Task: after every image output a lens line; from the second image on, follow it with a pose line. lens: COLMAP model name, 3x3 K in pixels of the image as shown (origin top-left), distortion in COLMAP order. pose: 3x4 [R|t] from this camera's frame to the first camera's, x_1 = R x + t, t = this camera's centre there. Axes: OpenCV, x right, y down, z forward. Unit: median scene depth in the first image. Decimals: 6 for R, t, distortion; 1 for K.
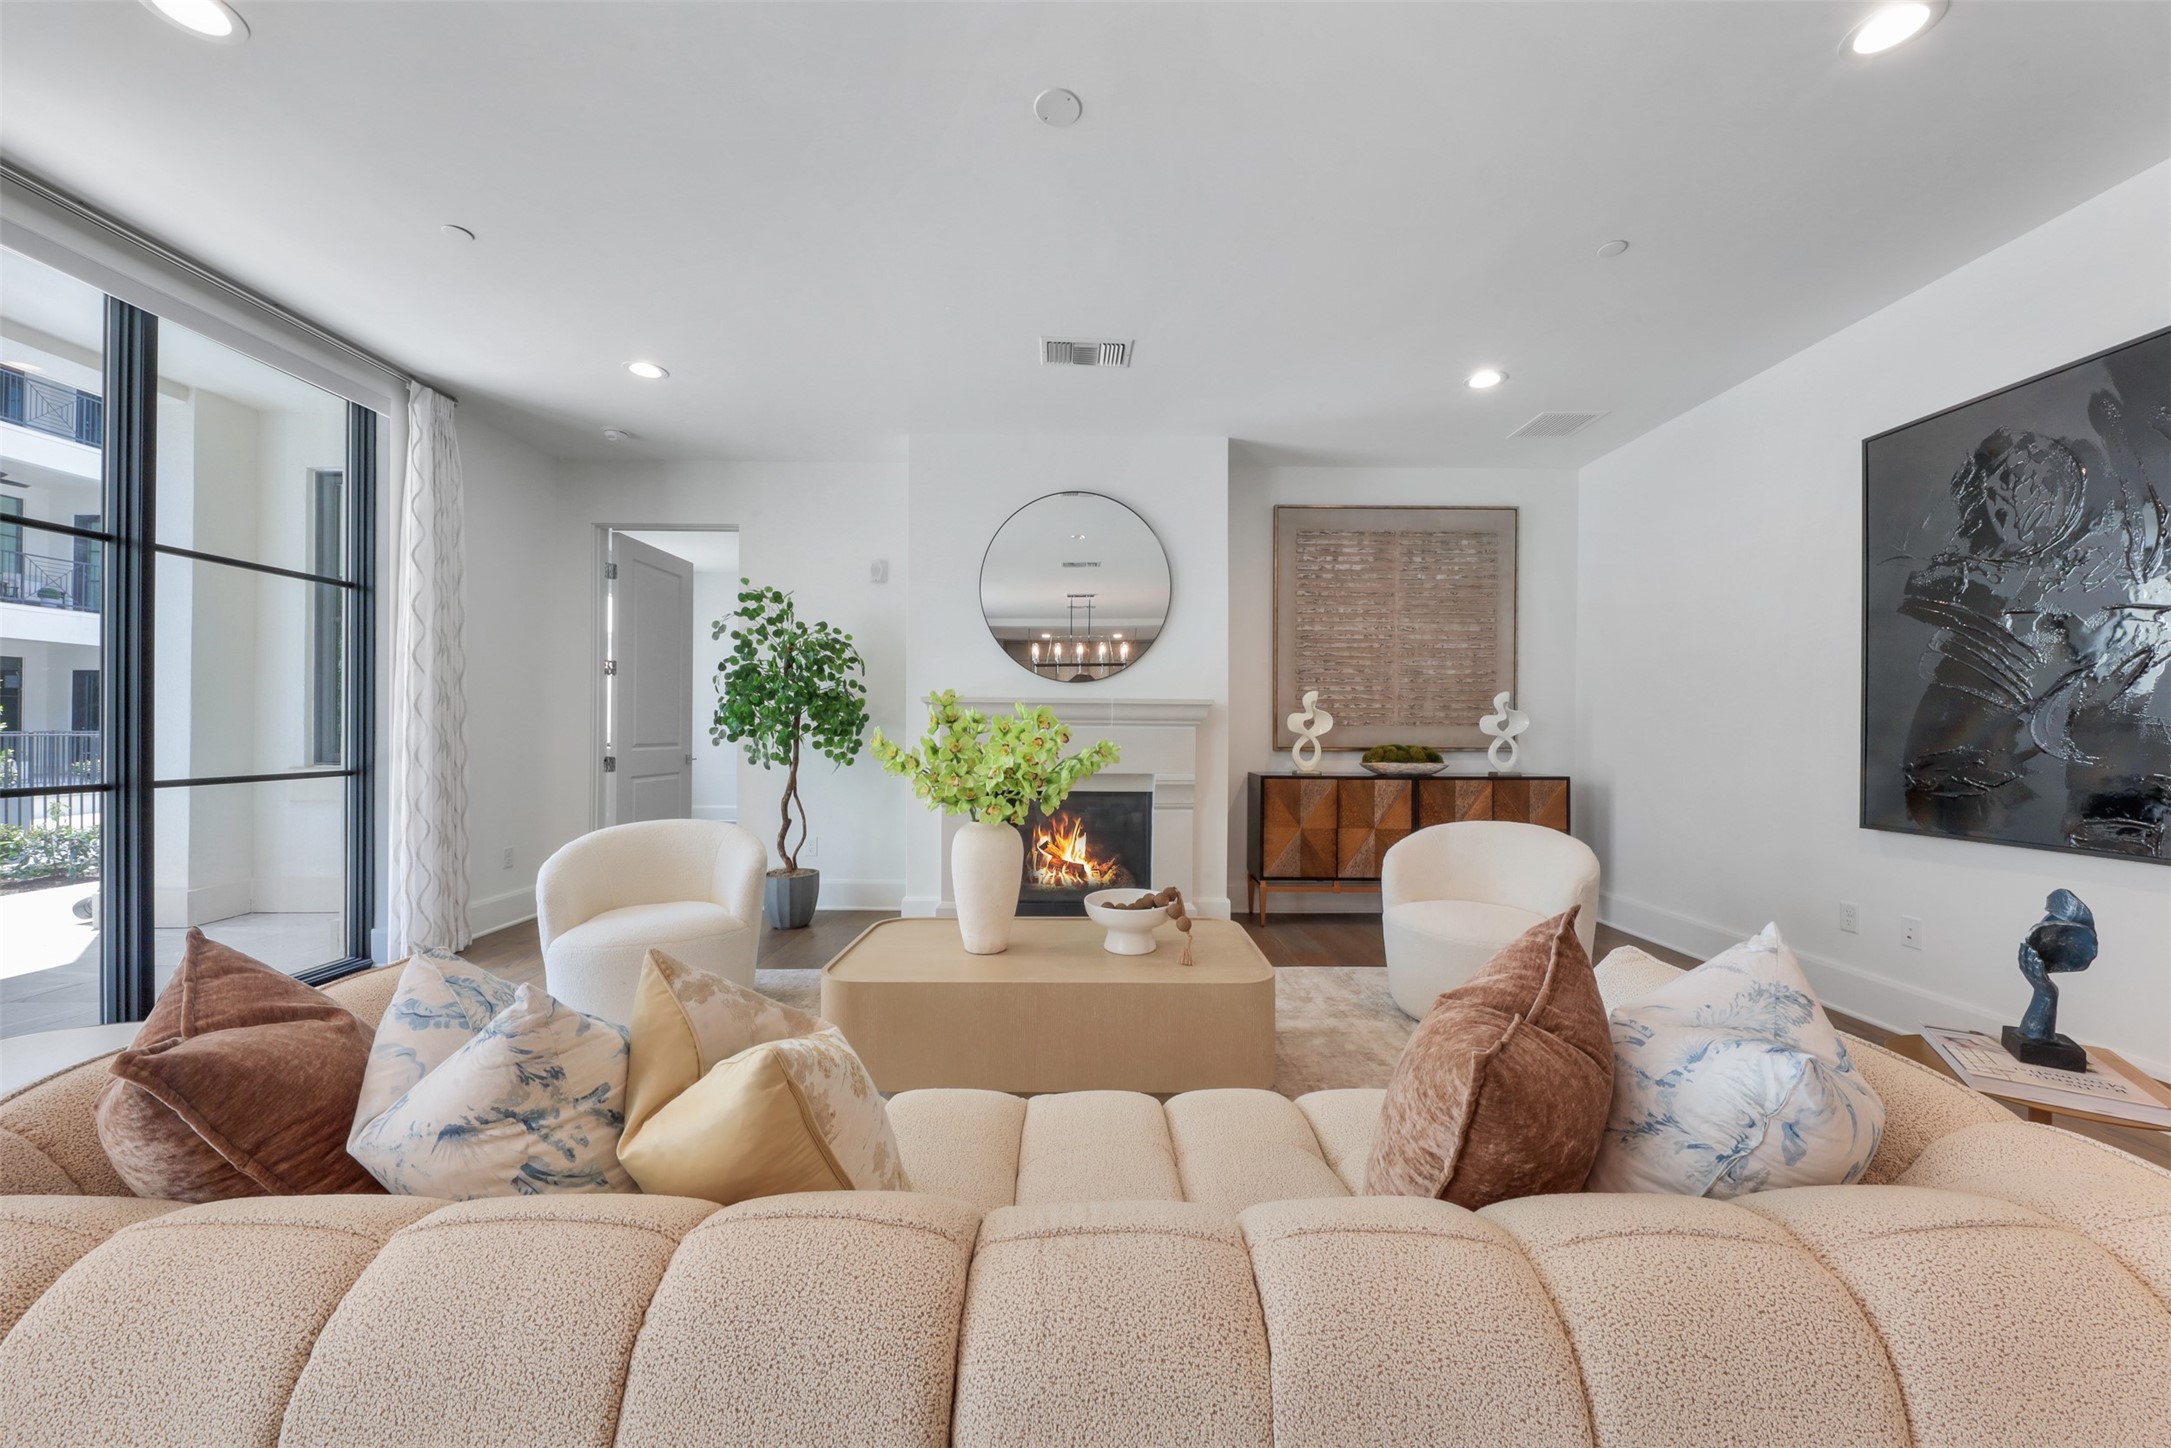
lens RADIAL K [[756.9, 0, 1091.8], [0, 756.9, 730.1], [0, 0, 1]] dist [0.001946, 0.000056]
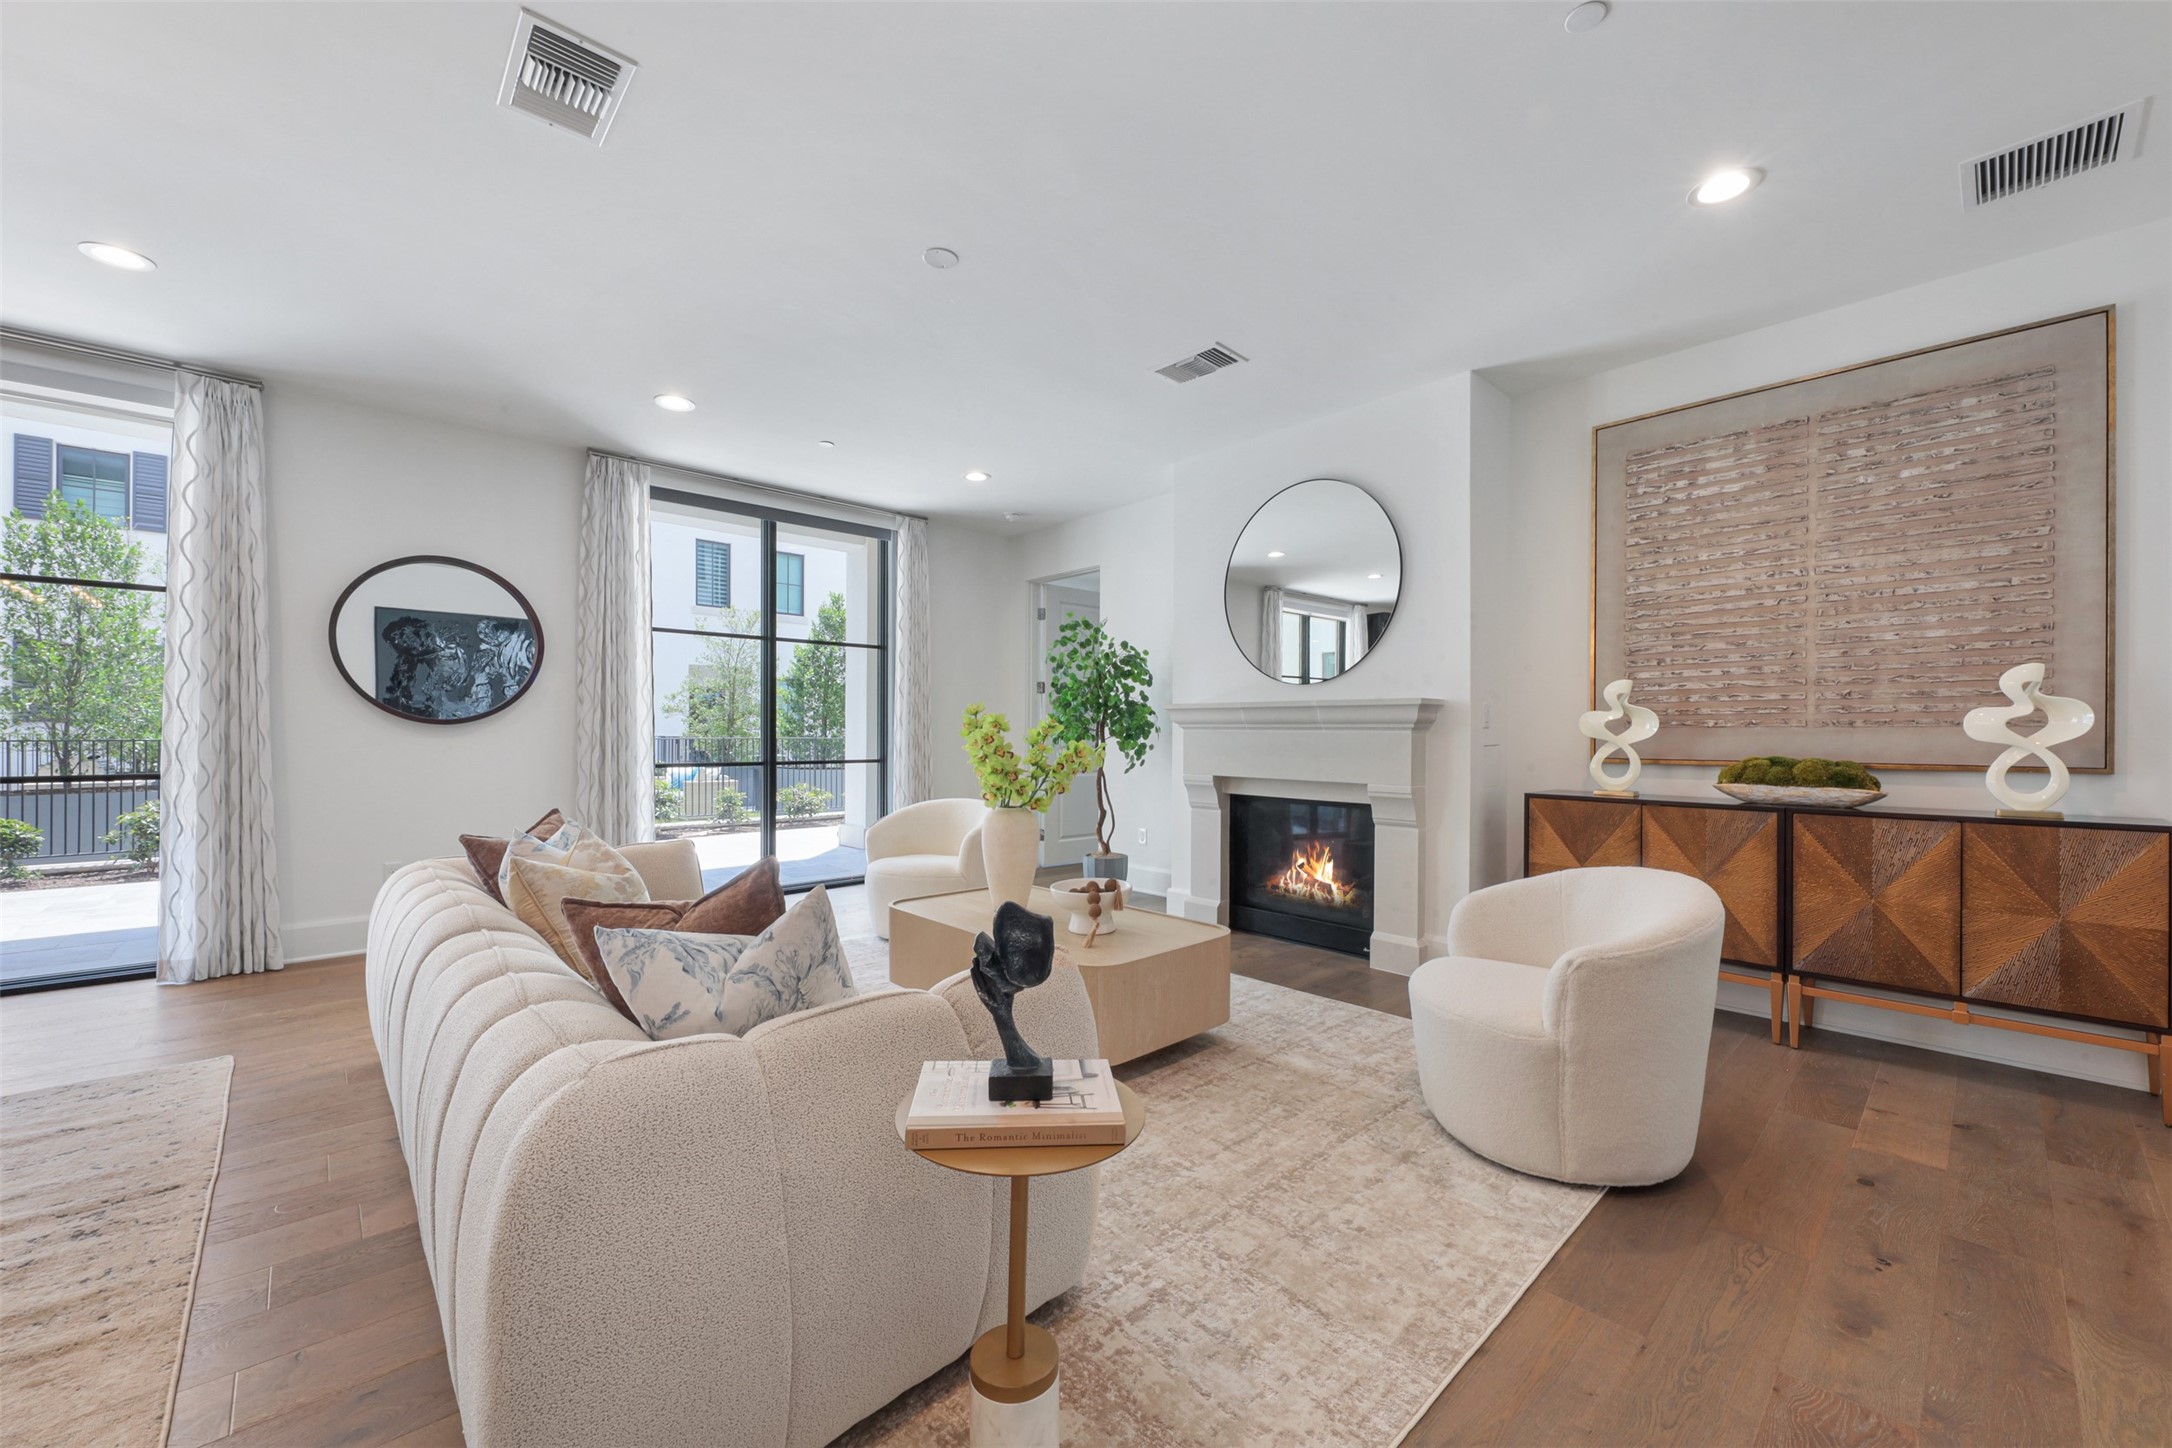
lens RADIAL K [[834.2, 0, 1076.7], [0, 834.2, 731.8], [0, 0, 1]] dist [0.000919, -0.002566]
pose [[0.662864, -0.003149, -0.748733, 0.539441], [-0.001866, 0.999981, -0.005858, 0.003253], [0.748738, 0.005280, 0.662845, 0.096610]]
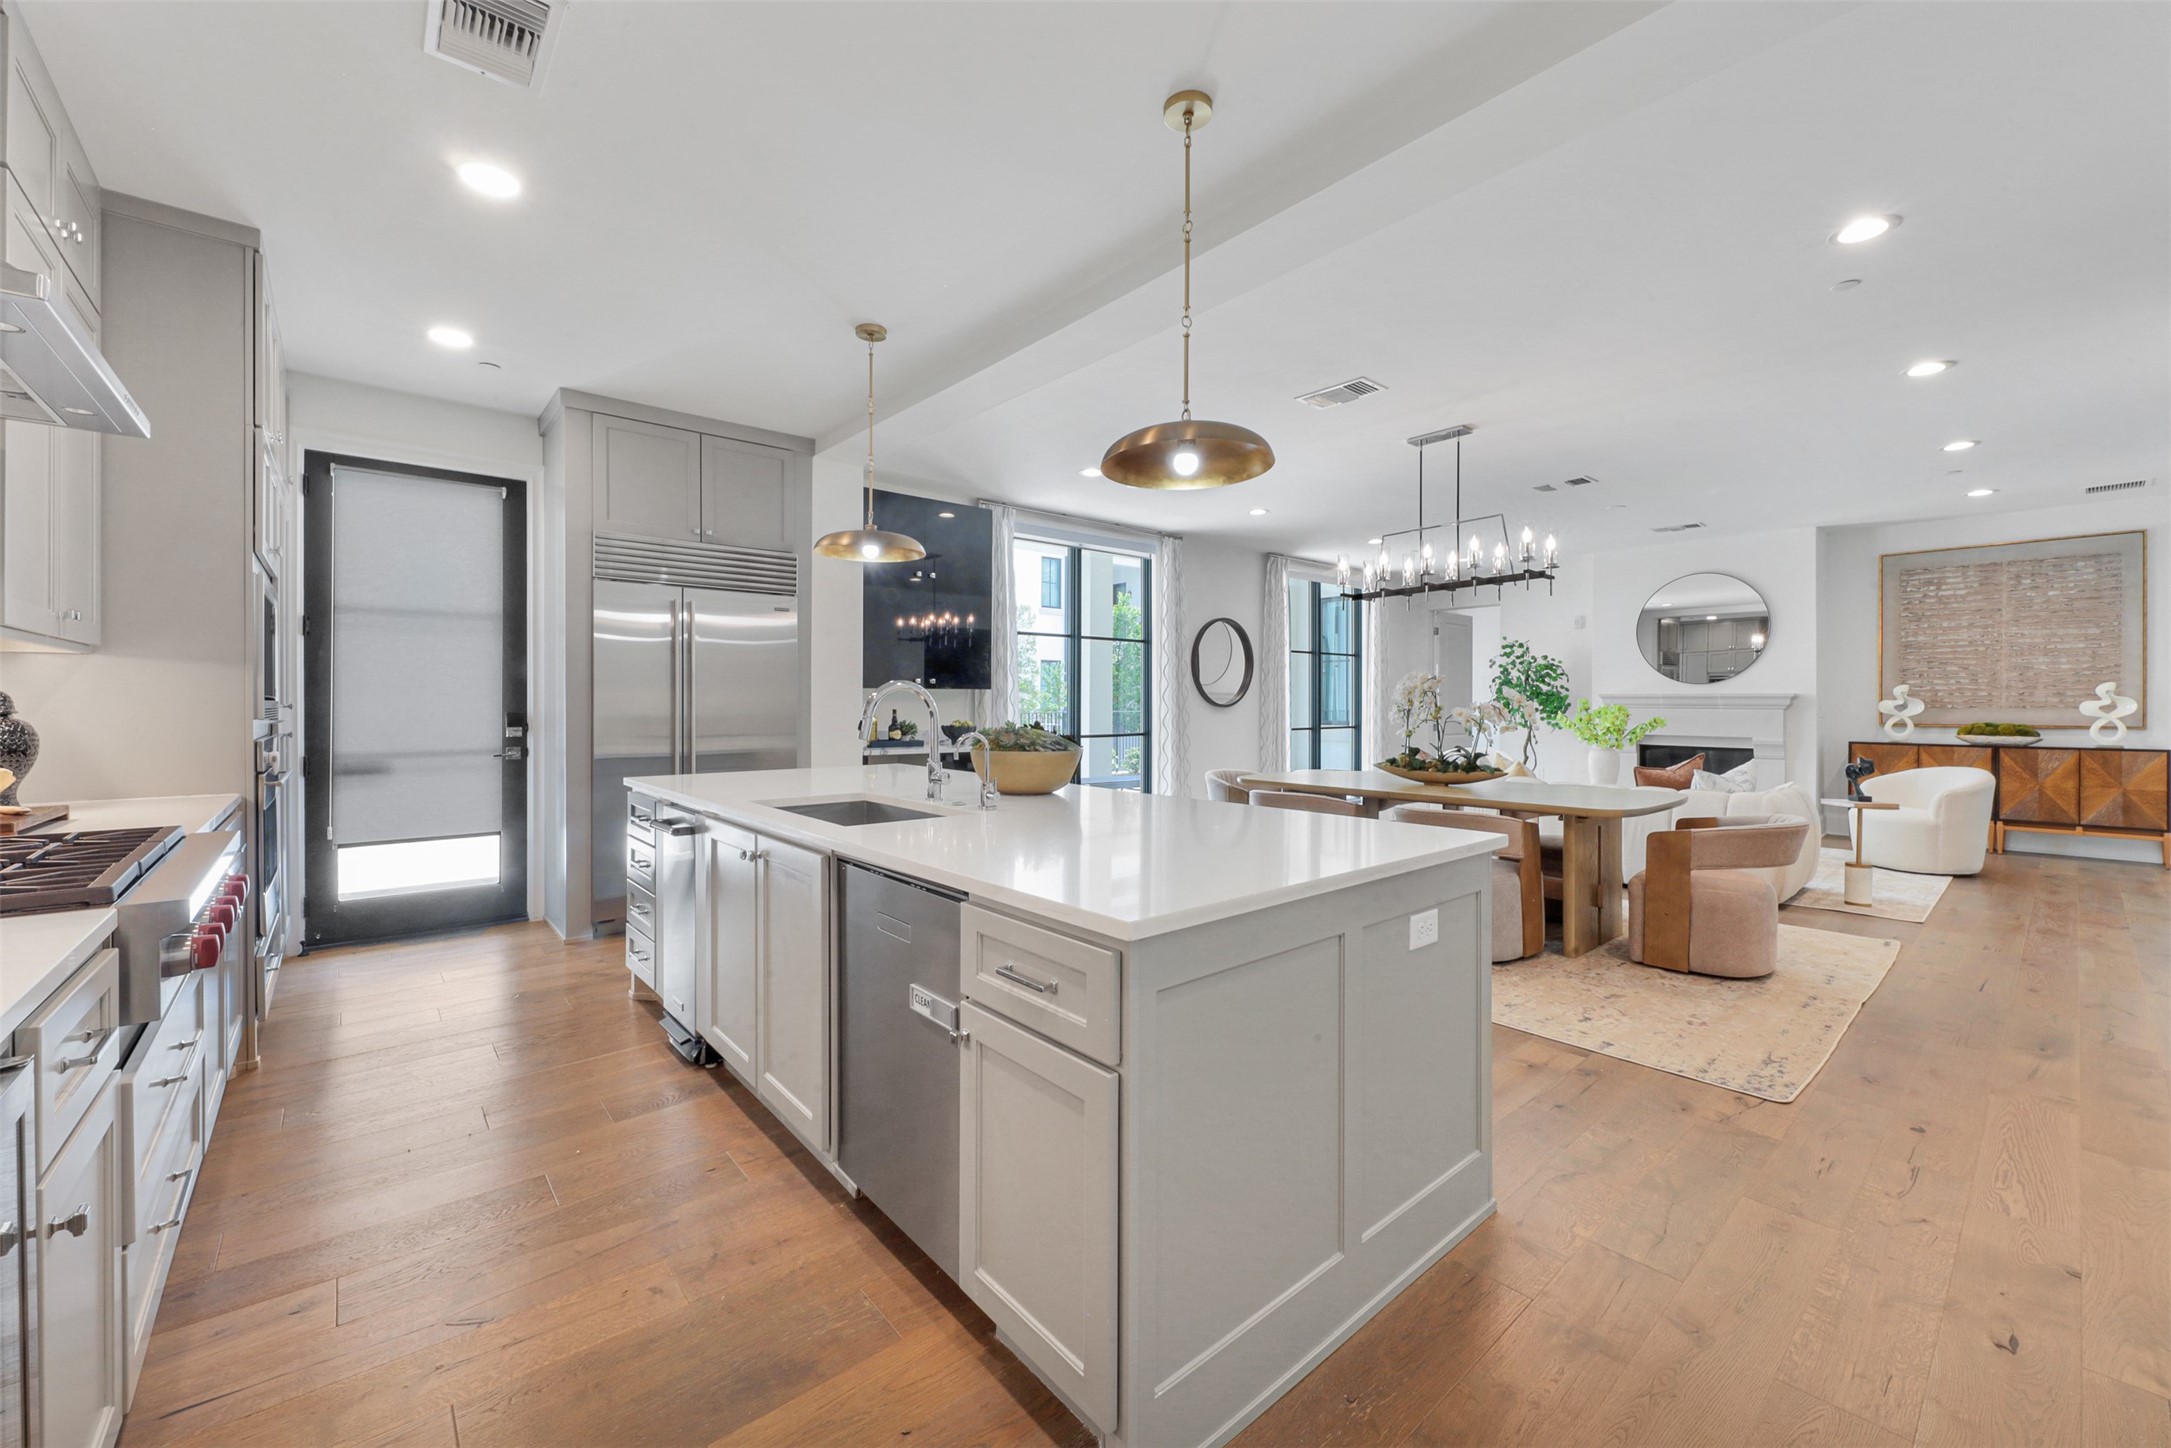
lens RADIAL K [[859.6, 0, 1082.5], [0, 859.6, 700.1], [0, 0, 1]] dist [-0.001558, -0.000574]
pose [[0.641101, -0.006213, -0.767431, 0.544653], [0.002396, 0.999979, -0.006094, -0.016253], [0.767453, 0.002068, 0.641102, -1.256119]]
